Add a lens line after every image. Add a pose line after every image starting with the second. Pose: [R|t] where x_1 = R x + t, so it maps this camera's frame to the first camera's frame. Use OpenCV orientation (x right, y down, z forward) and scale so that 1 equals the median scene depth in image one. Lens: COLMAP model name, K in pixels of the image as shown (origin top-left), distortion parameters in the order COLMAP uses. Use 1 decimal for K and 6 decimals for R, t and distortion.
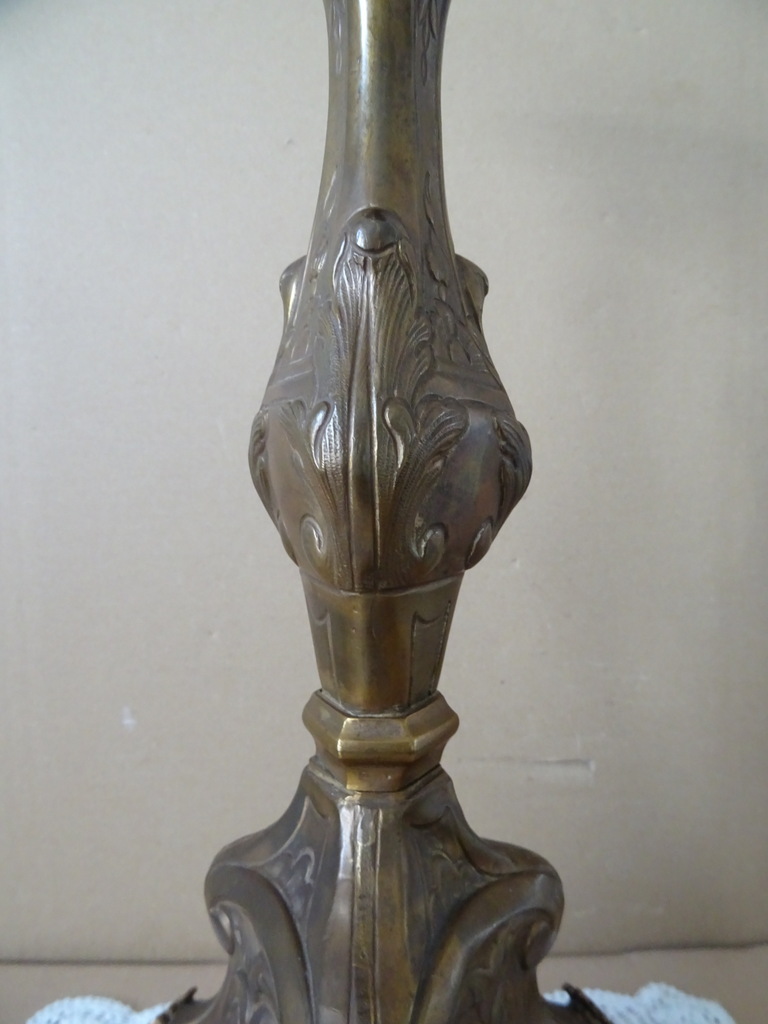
lens RADIAL K [[810.5, 0, 387.3], [0, 810.5, 527.9], [0, 0, 1]] dist [-0.014634, -0.009197]
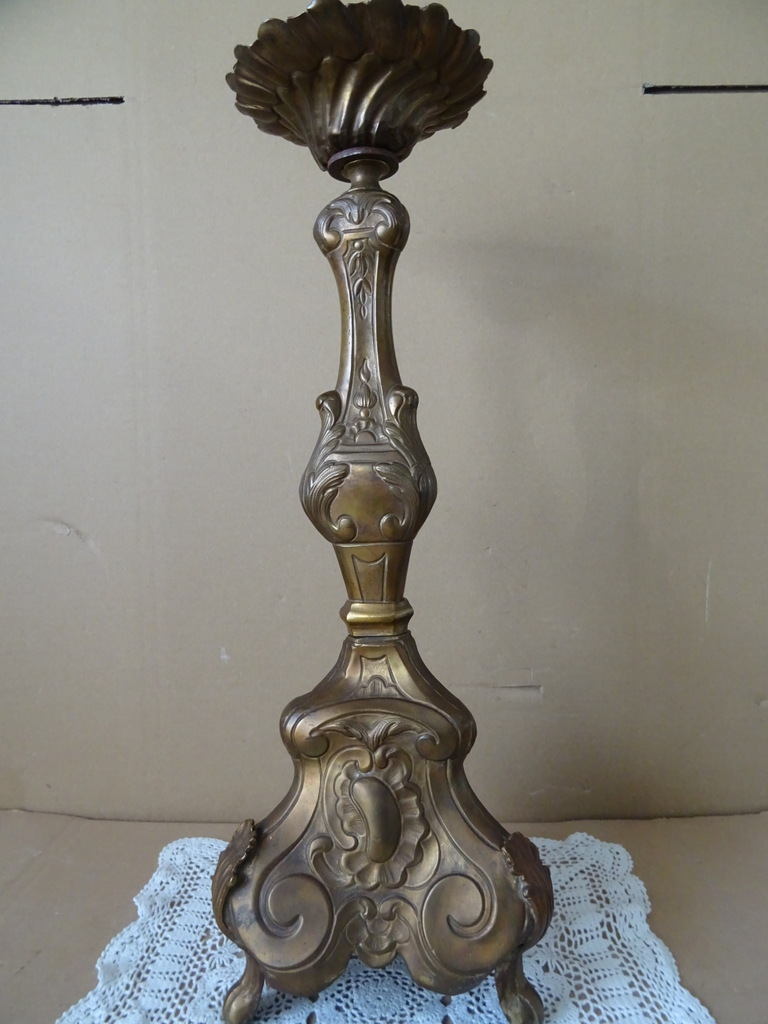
lens RADIAL K [[725.9, 0, 382.8], [0, 725.9, 510.1], [0, 0, 1]] dist [-0.020086, -0.004647]
pose [[0.999571, 0.002257, -0.029202, 0.005735], [-0.002783, 0.999834, -0.017985, -0.004697], [0.029157, 0.018058, 0.999412, -0.317513]]
